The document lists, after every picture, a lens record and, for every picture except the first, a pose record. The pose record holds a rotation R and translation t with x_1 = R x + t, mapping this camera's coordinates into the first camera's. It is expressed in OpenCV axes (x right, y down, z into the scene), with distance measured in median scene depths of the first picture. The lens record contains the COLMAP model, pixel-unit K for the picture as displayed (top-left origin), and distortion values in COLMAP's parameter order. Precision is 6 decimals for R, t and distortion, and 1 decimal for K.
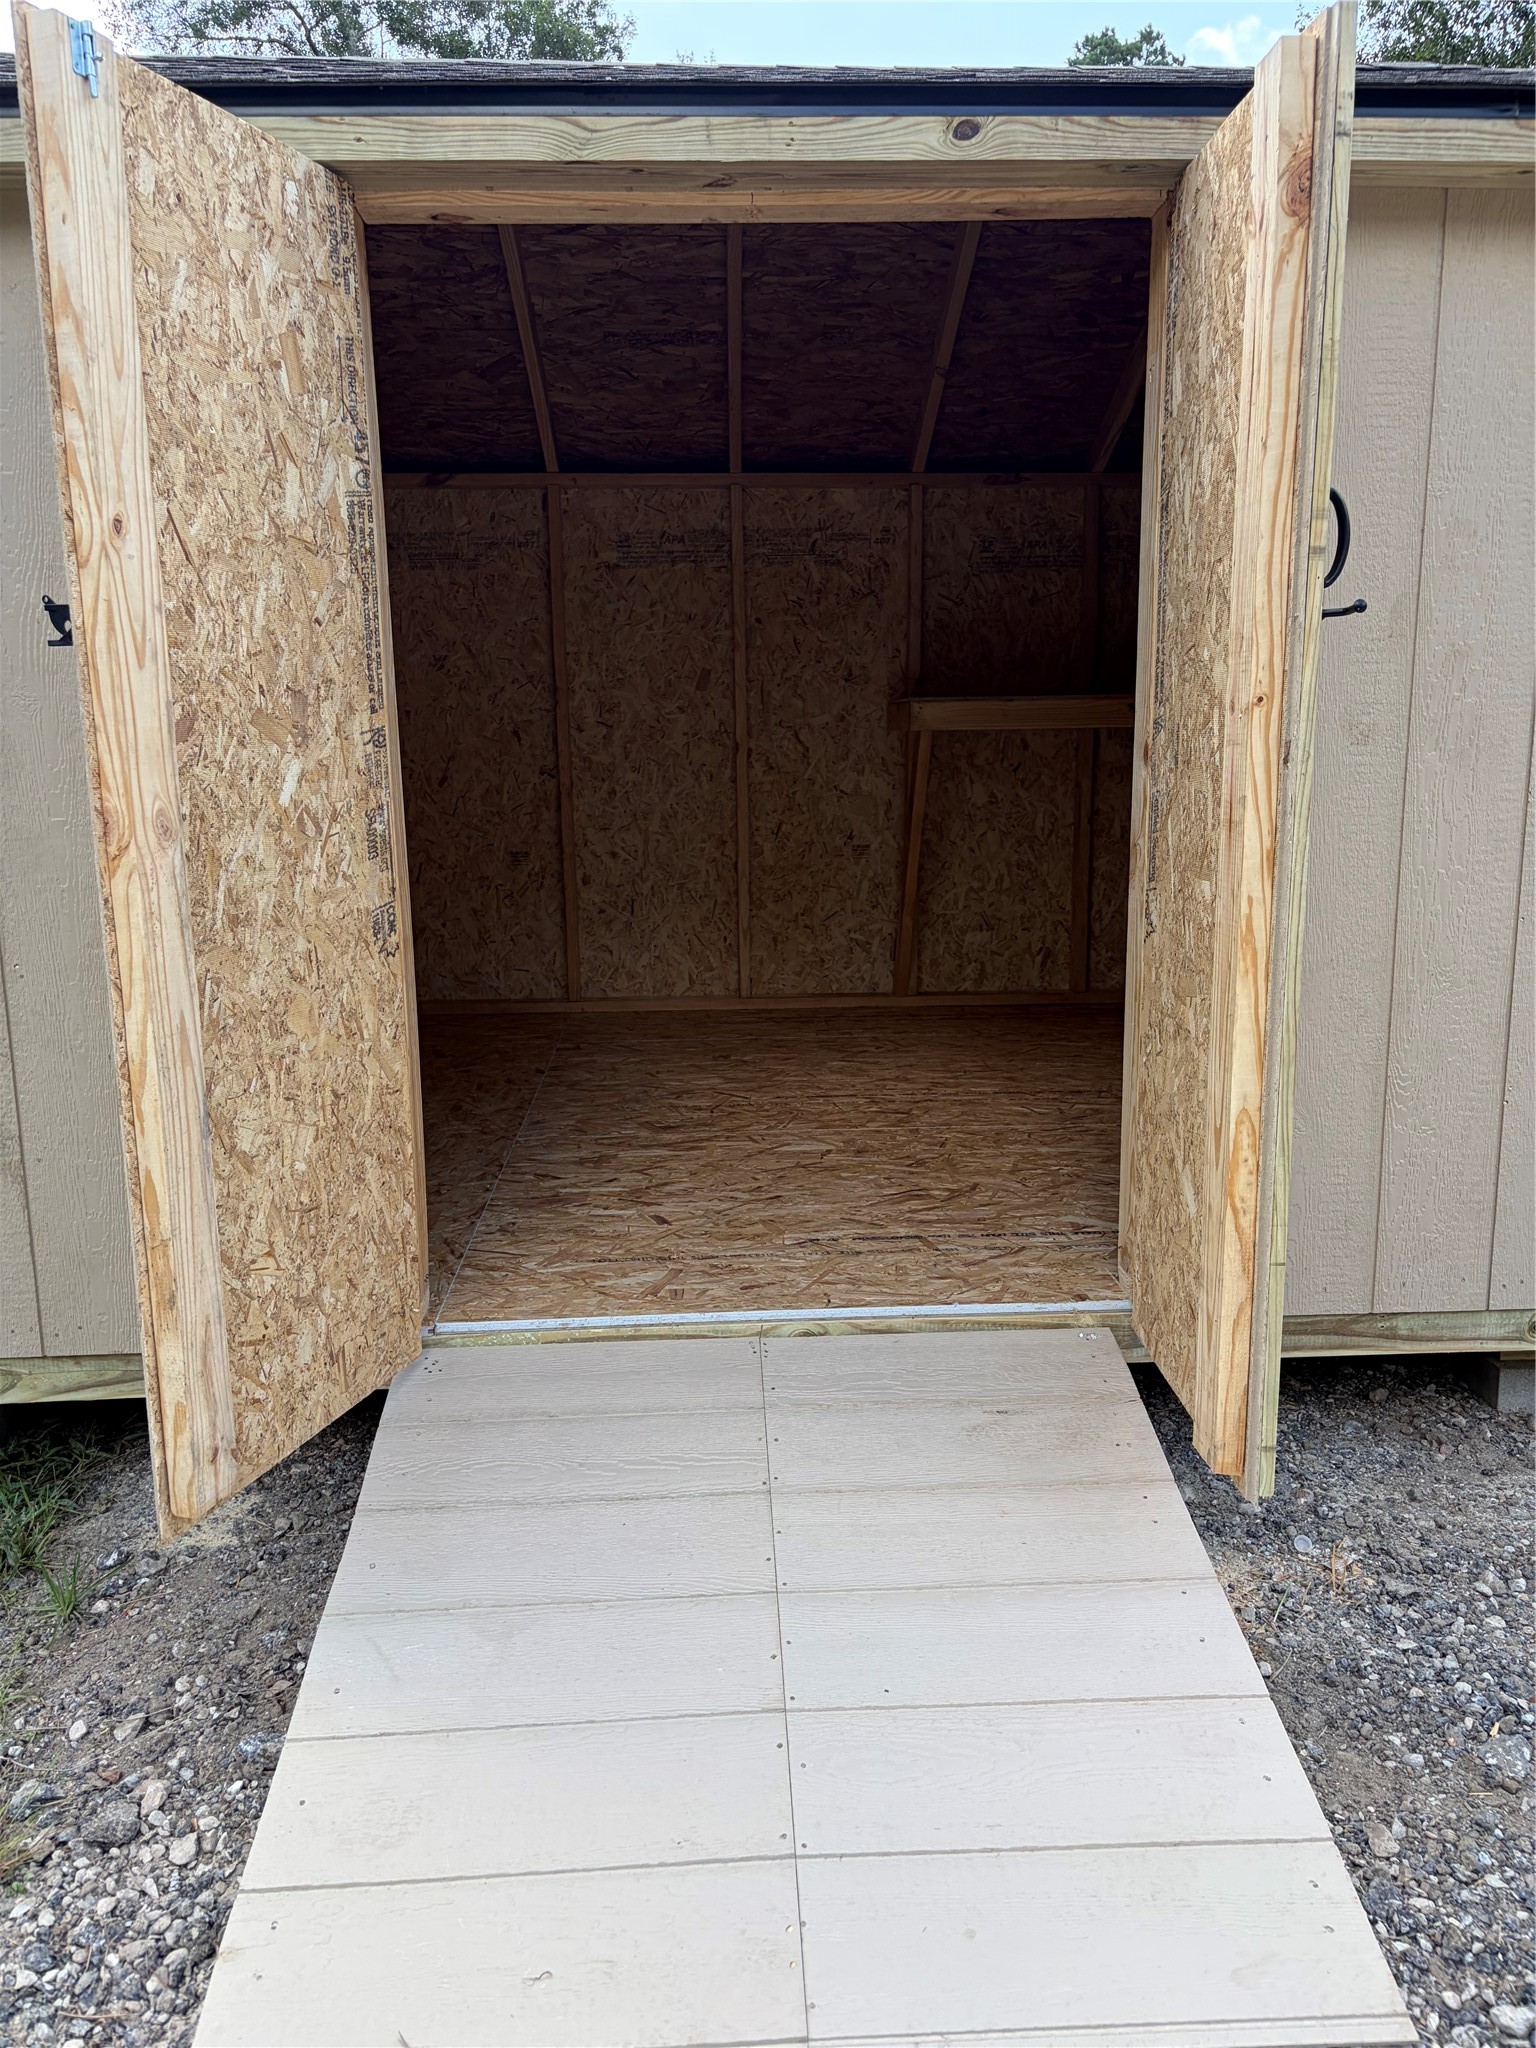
lens RADIAL K [[1521.2, 0, 770.7], [0, 1521.2, 1023.9], [0, 0, 1]] dist [0.044936, -0.039948]
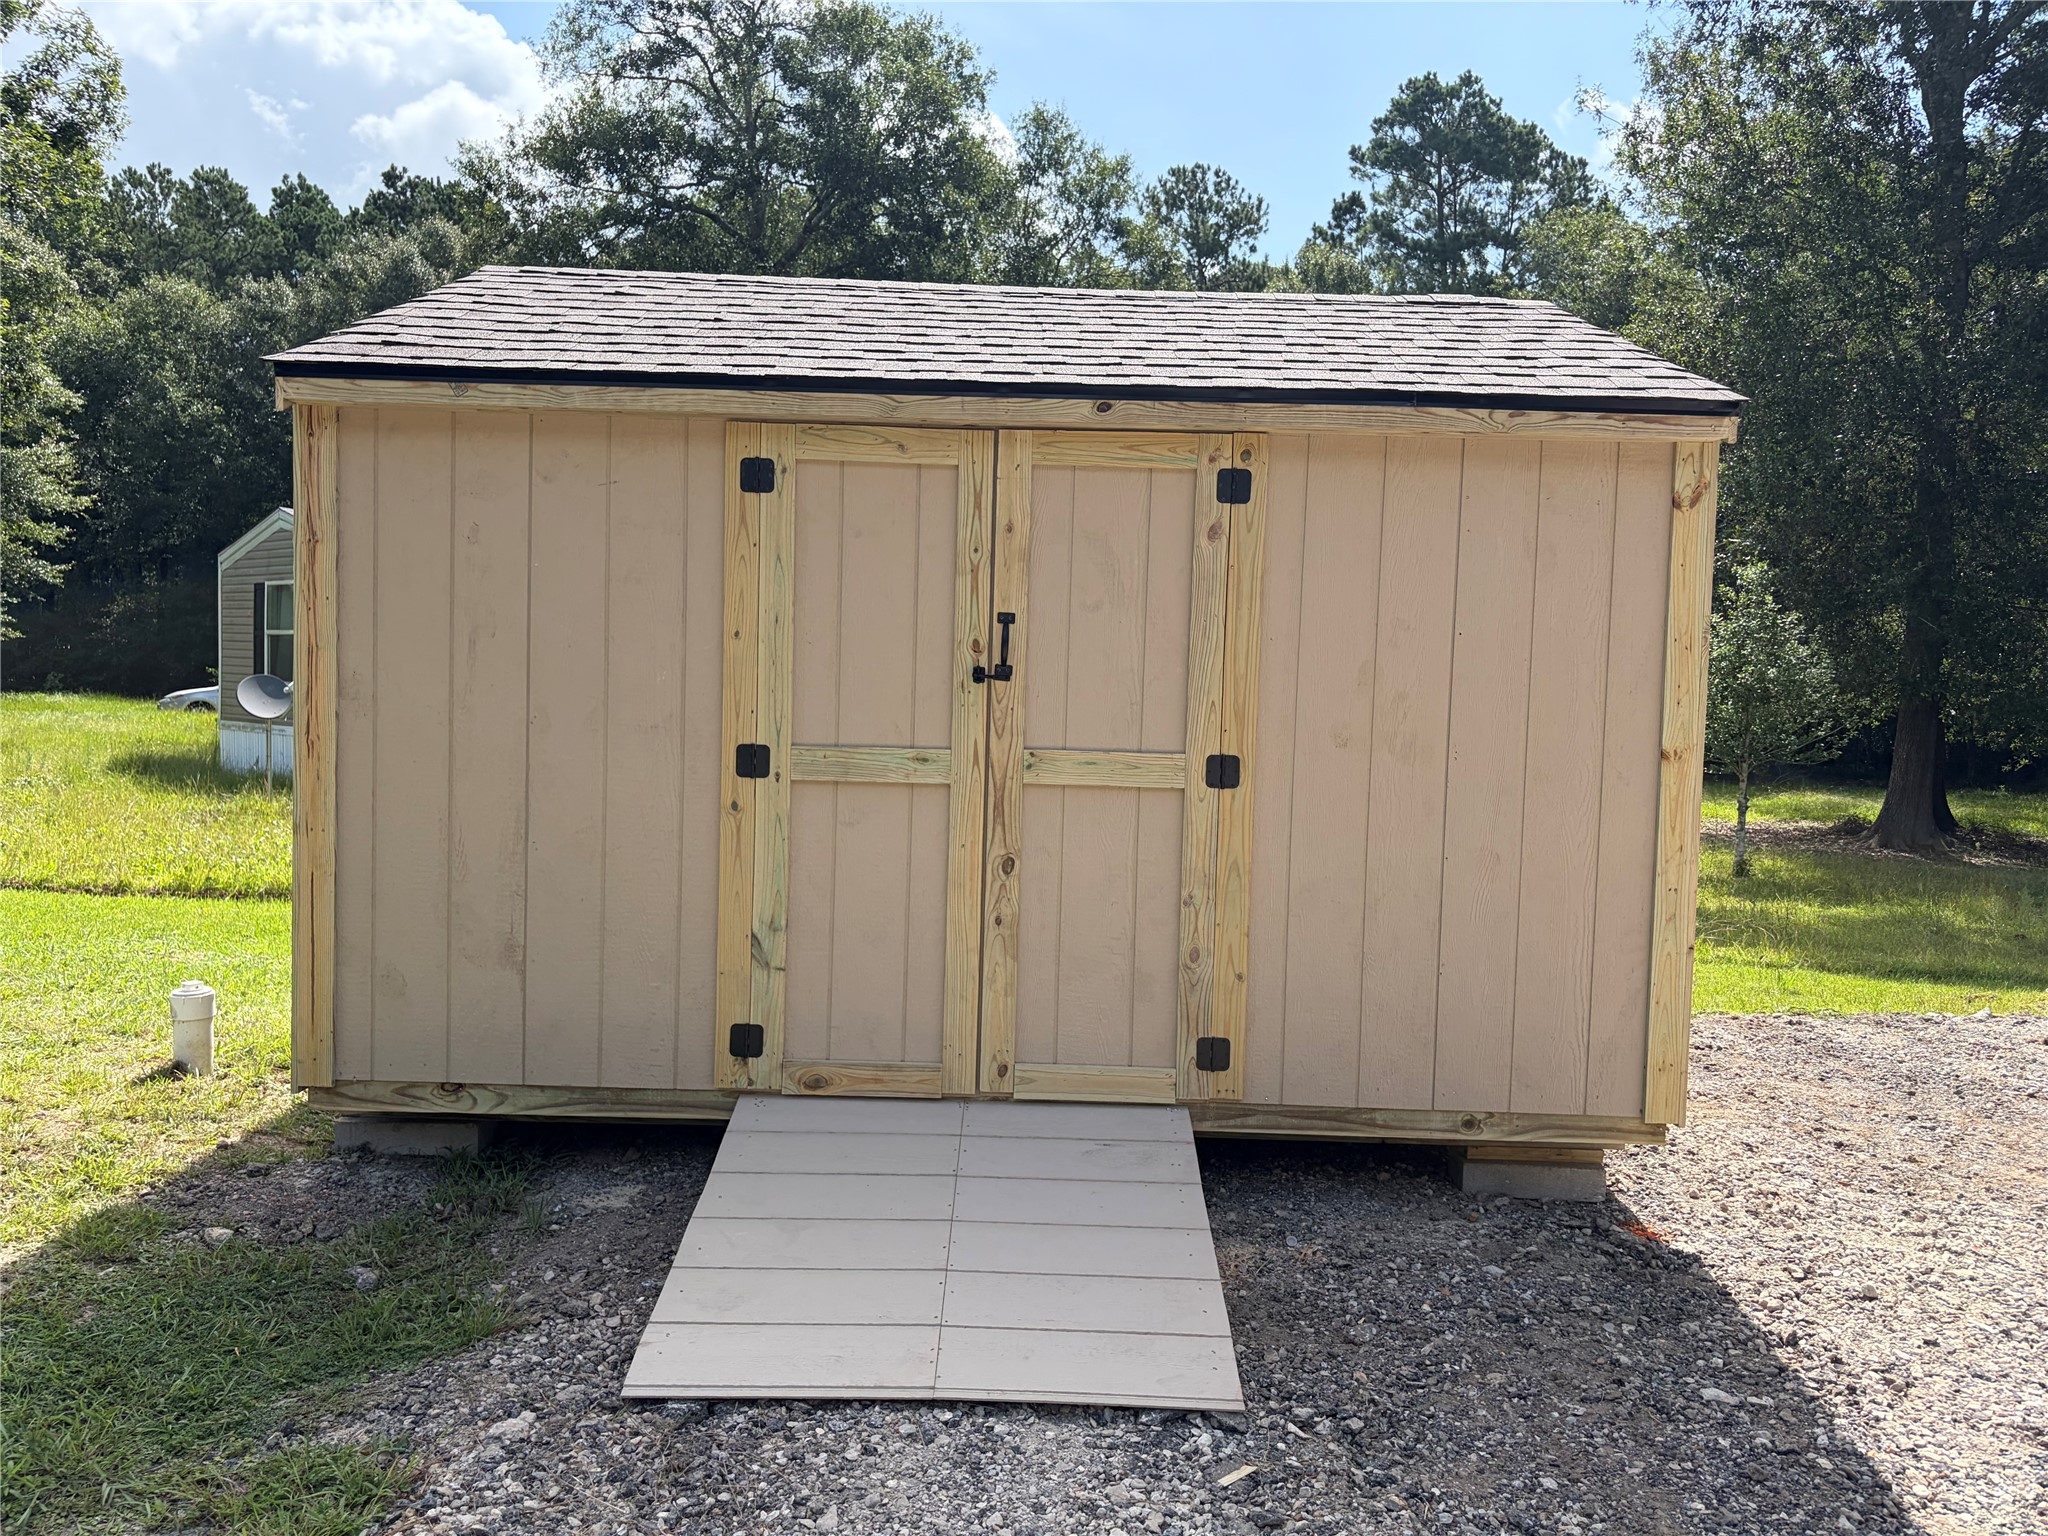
lens RADIAL K [[1521.2, 0, 1020.9], [0, 1521.2, 770.3], [0, 0, 1]] dist [0.044936, -0.039948]
pose [[0.997758, 0.044598, -0.049904, 0.118795], [-0.050811, 0.990068, -0.131087, 0.074345], [0.043562, 0.133329, 0.990114, -0.632493]]
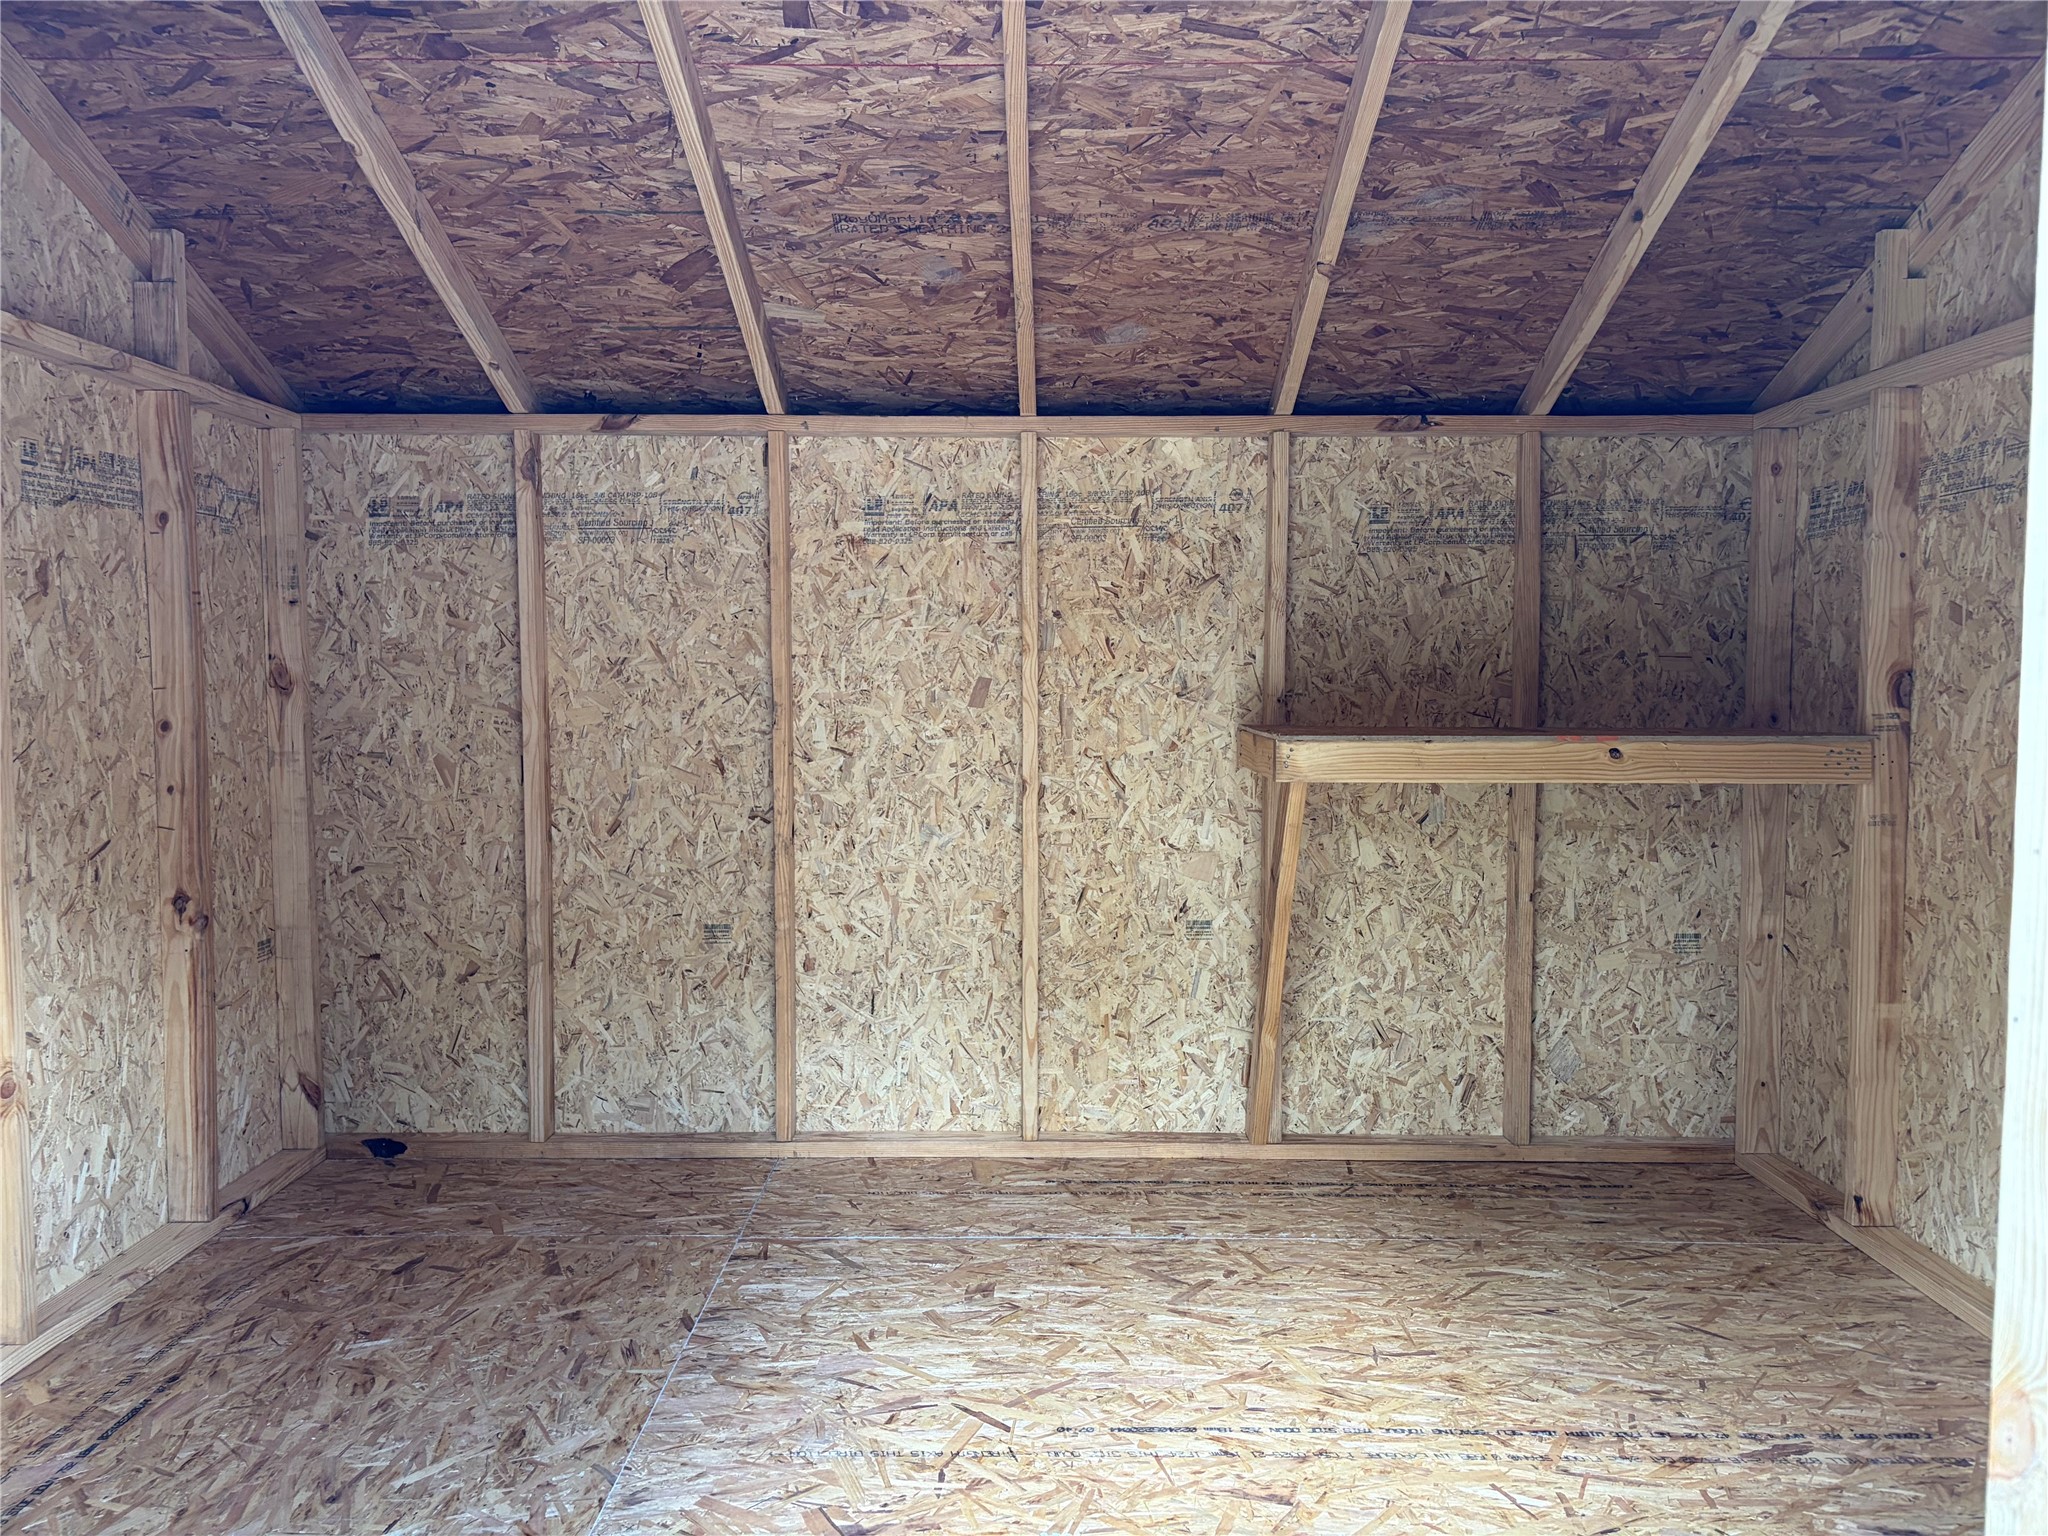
lens RADIAL K [[1521.2, 0, 1002.4], [0, 1521.2, 757.5], [0, 0, 1]] dist [0.044936, -0.039948]
pose [[0.997958, 0.014779, -0.062144, 0.011654], [-0.023324, 0.990002, -0.139110, -0.097427], [0.059467, 0.140276, 0.988325, 0.301596]]
